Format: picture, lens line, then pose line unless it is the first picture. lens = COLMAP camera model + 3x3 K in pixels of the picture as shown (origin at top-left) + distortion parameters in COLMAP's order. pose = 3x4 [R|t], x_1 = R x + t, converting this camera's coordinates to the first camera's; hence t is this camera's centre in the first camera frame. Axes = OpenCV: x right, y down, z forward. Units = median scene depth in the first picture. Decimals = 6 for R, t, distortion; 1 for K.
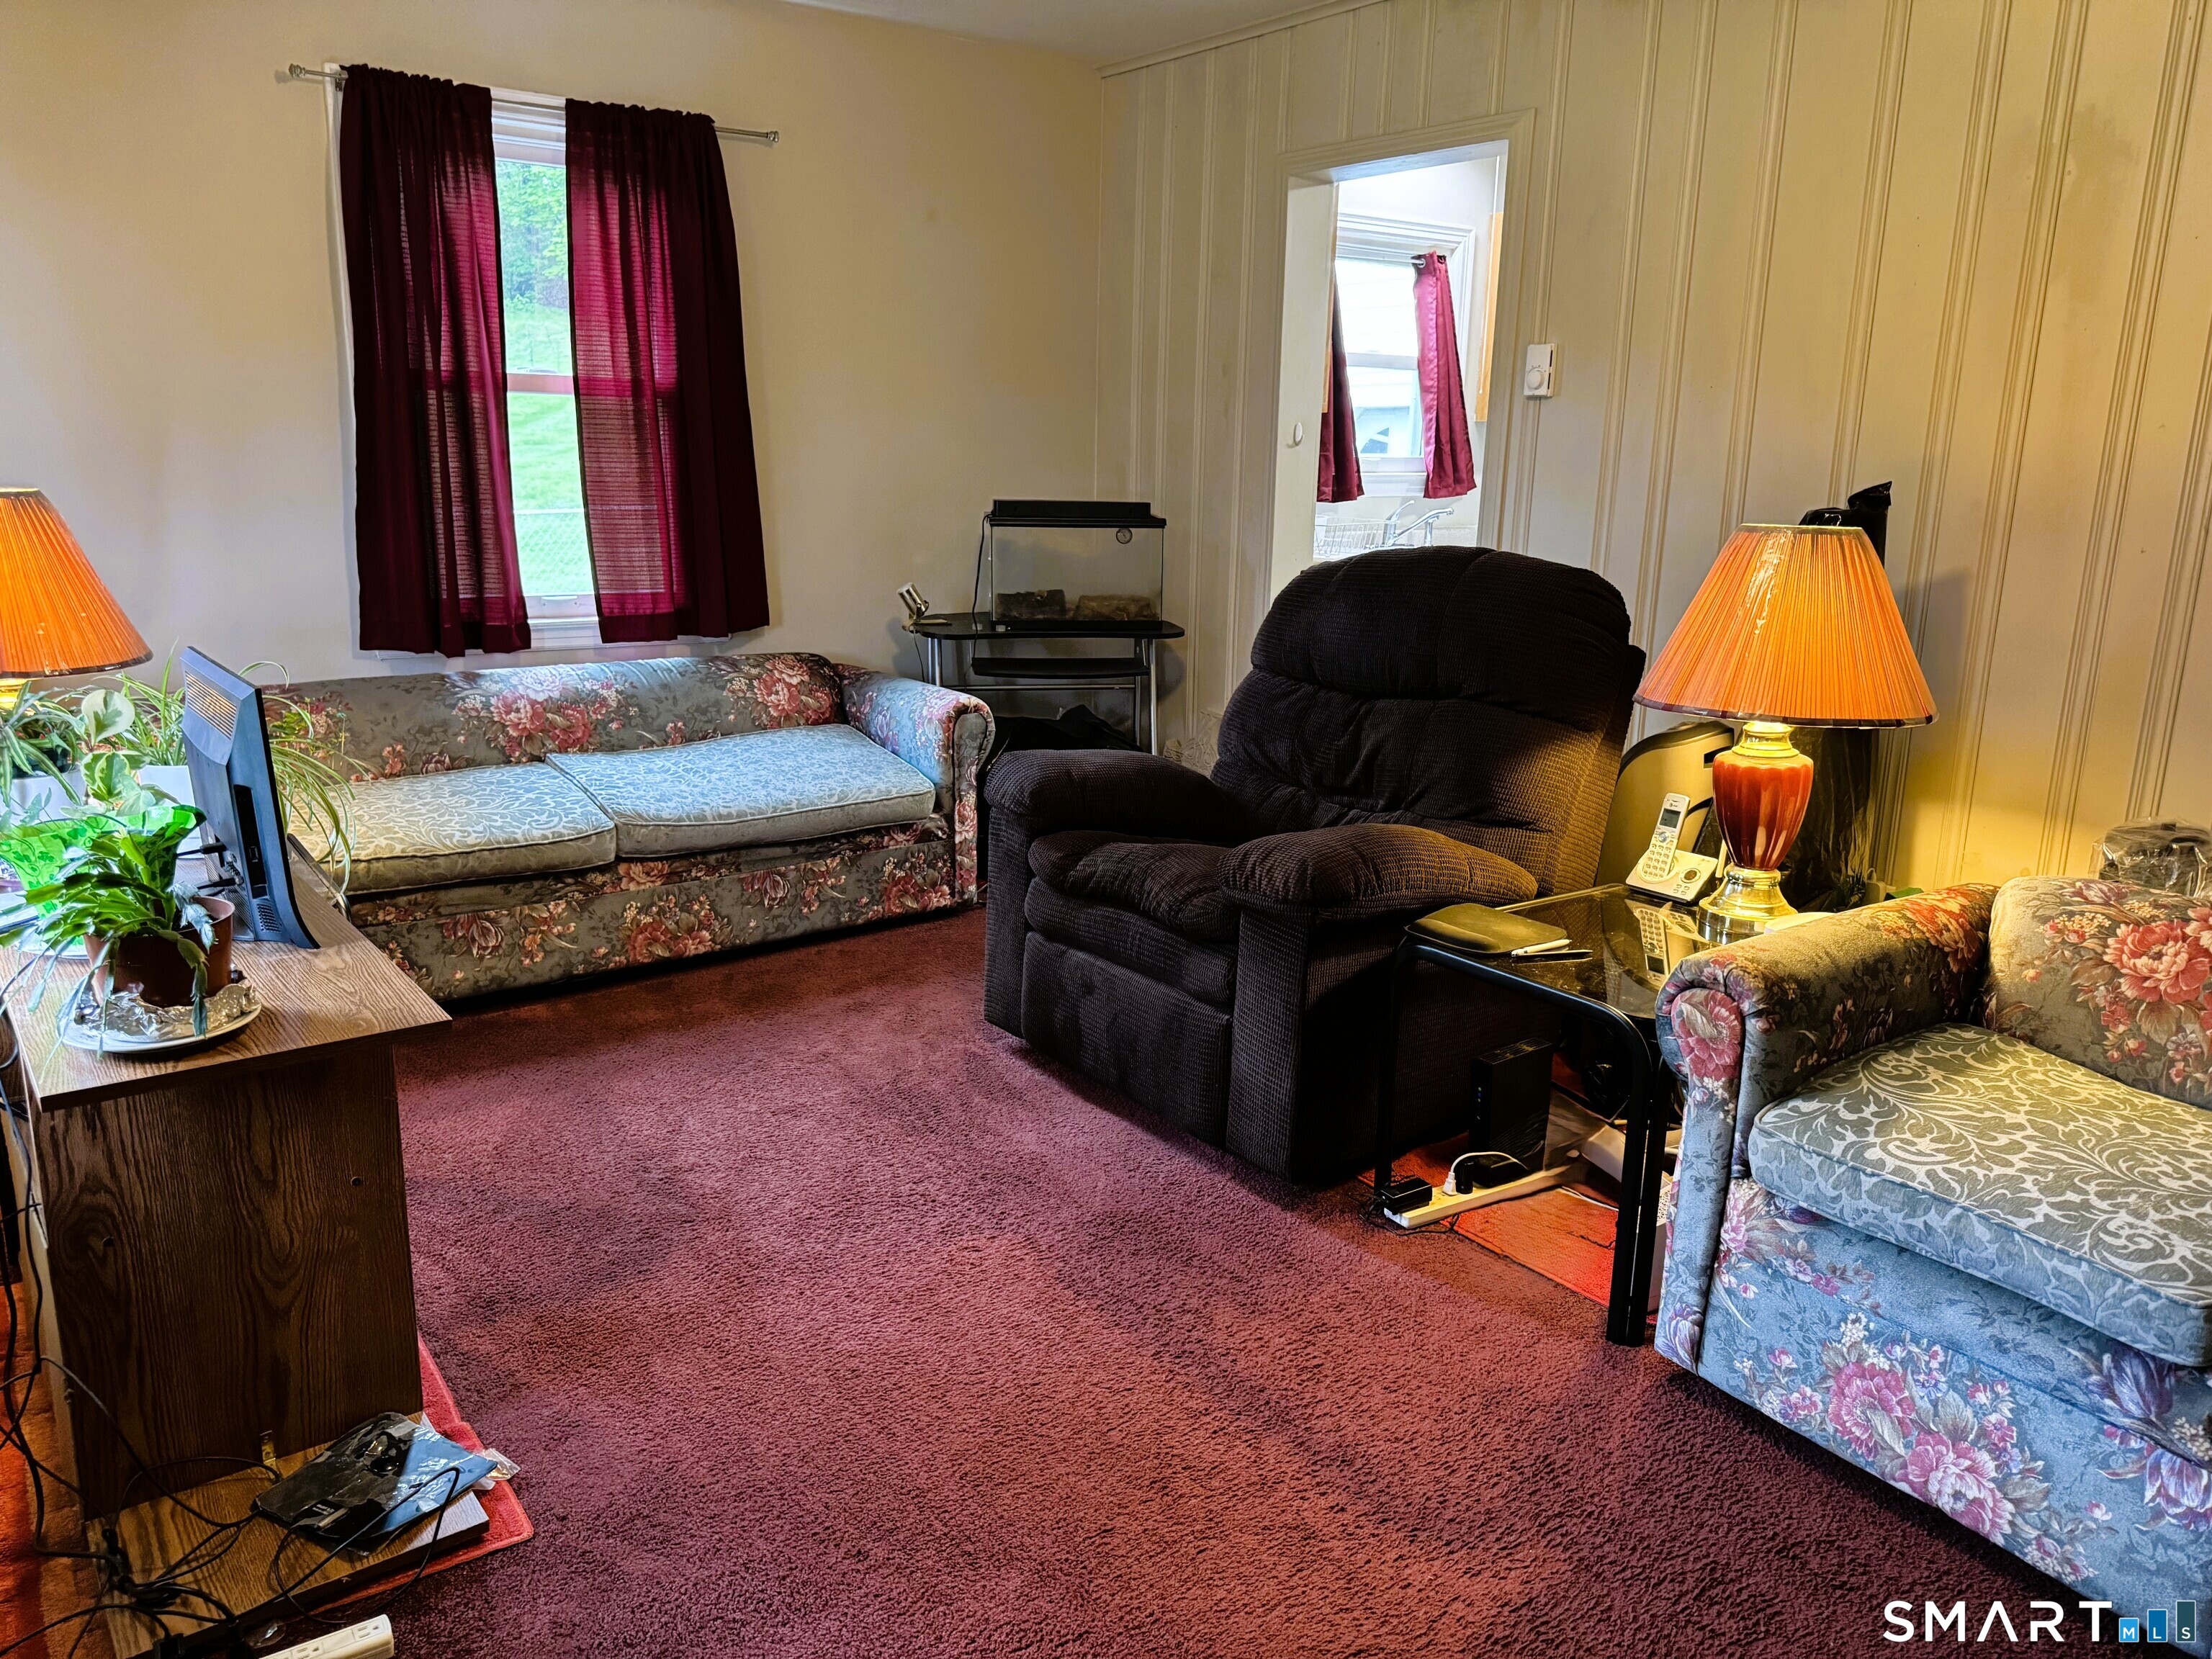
lens RADIAL K [[1563.7, 0, 1153.0], [0, 1563.7, 814.6], [0, 0, 1]] dist [0.056347, -0.090633]
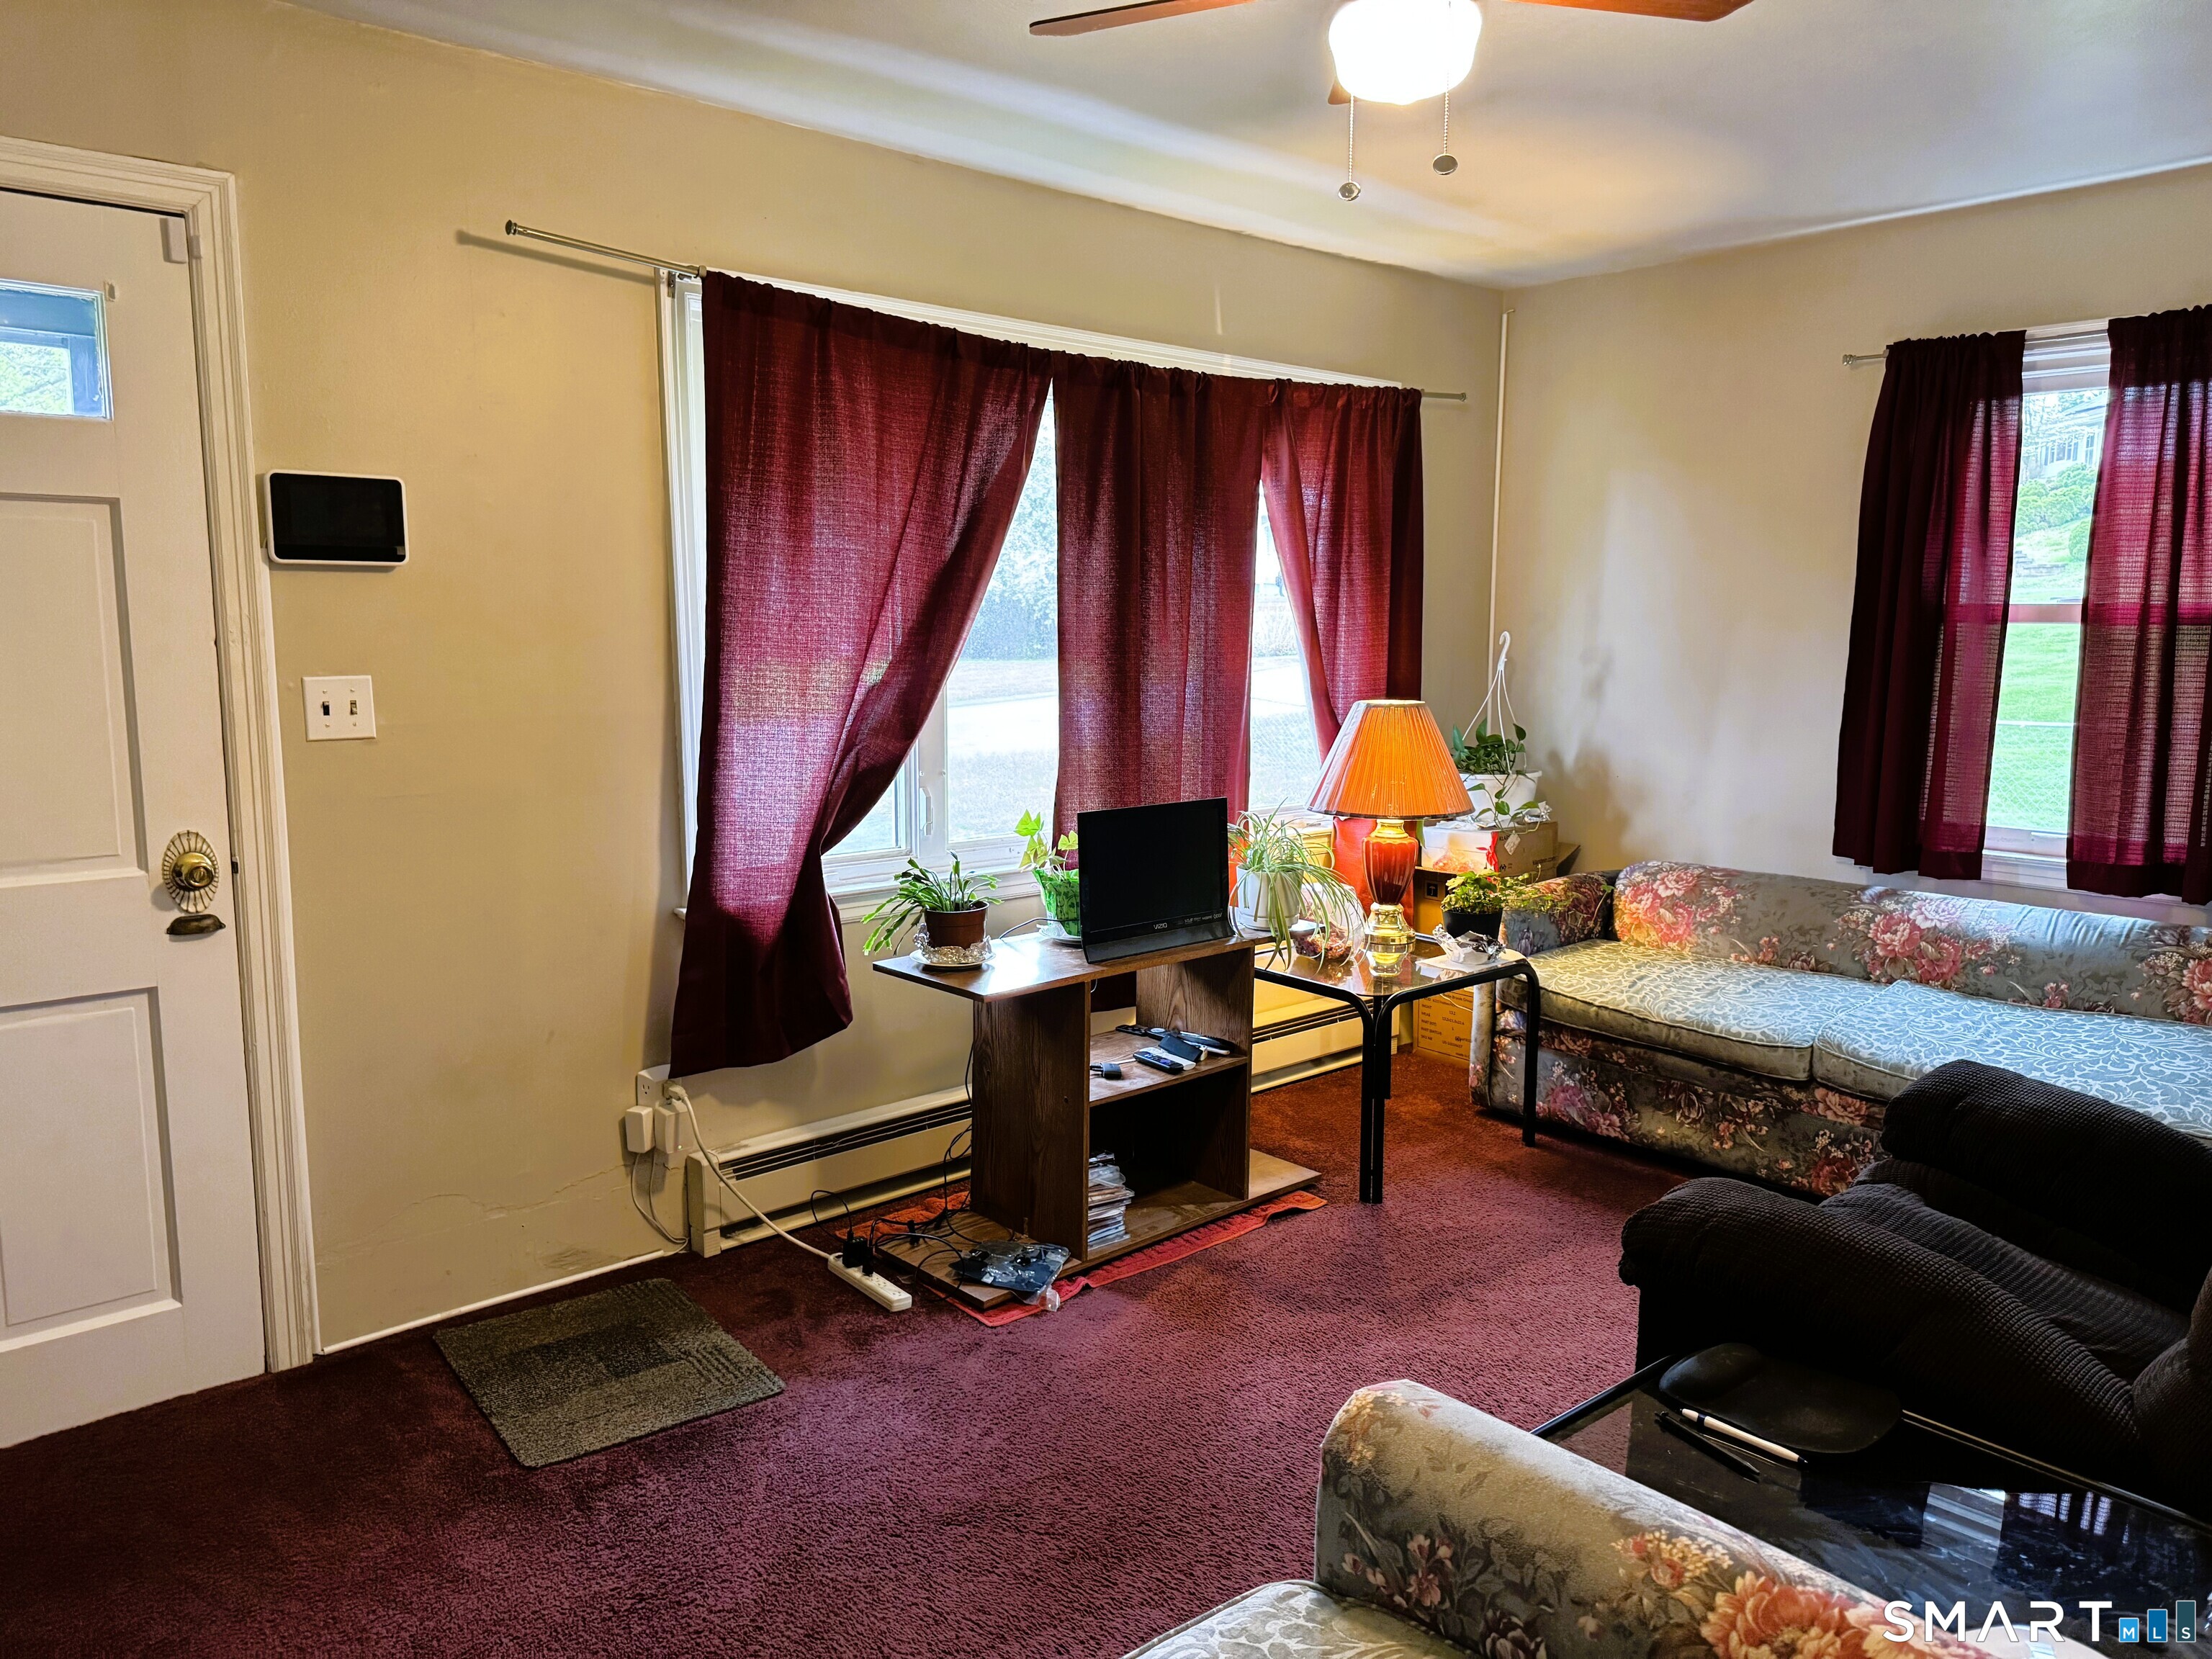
lens RADIAL K [[1563.7, 0, 1099.4], [0, 1563.7, 821.7], [0, 0, 1]] dist [0.056347, -0.090633]
pose [[0.057905, 0.104474, -0.992840, 0.552839], [-0.229886, 0.969178, 0.088576, -0.104929], [0.971493, 0.223111, 0.080138, 0.398934]]
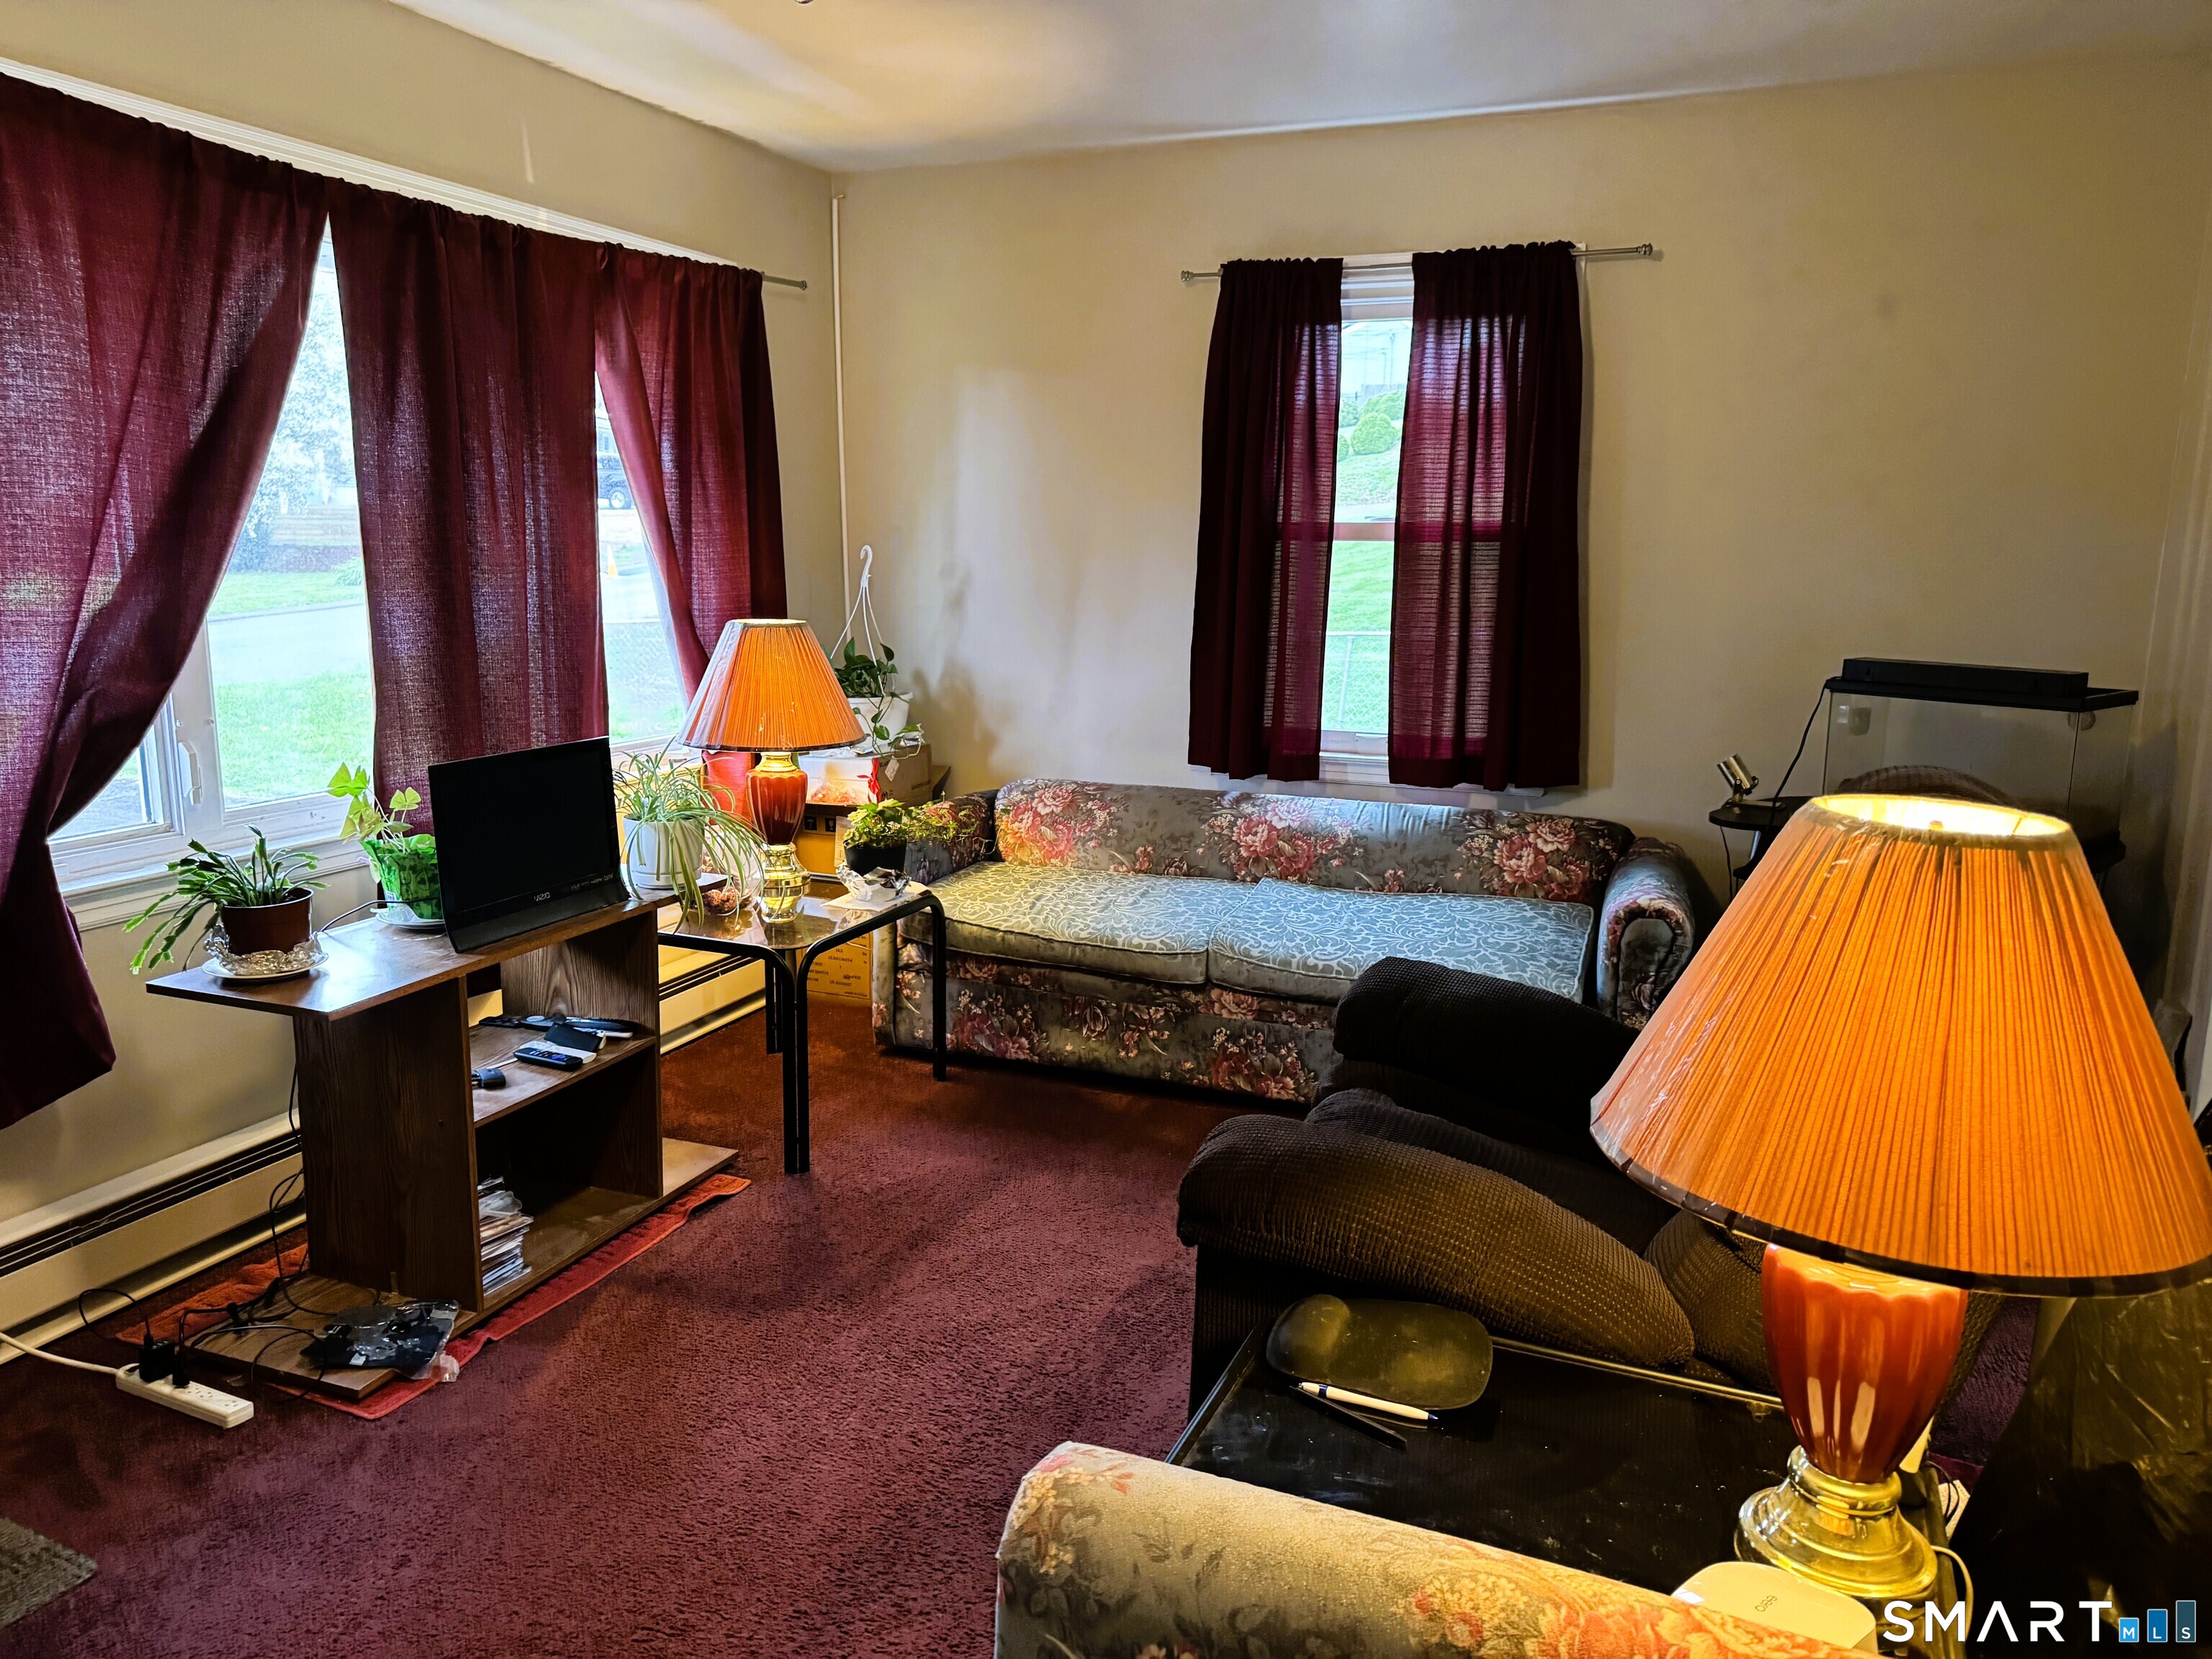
lens RADIAL K [[1563.7, 0, 1113.1], [0, 1563.7, 839.5], [0, 0, 1]] dist [0.056347, -0.090633]
pose [[0.503116, 0.145116, -0.851948, 0.448260], [-0.197887, 0.978955, 0.049887, -0.094011], [0.841258, 0.143490, 0.521244, 0.354999]]
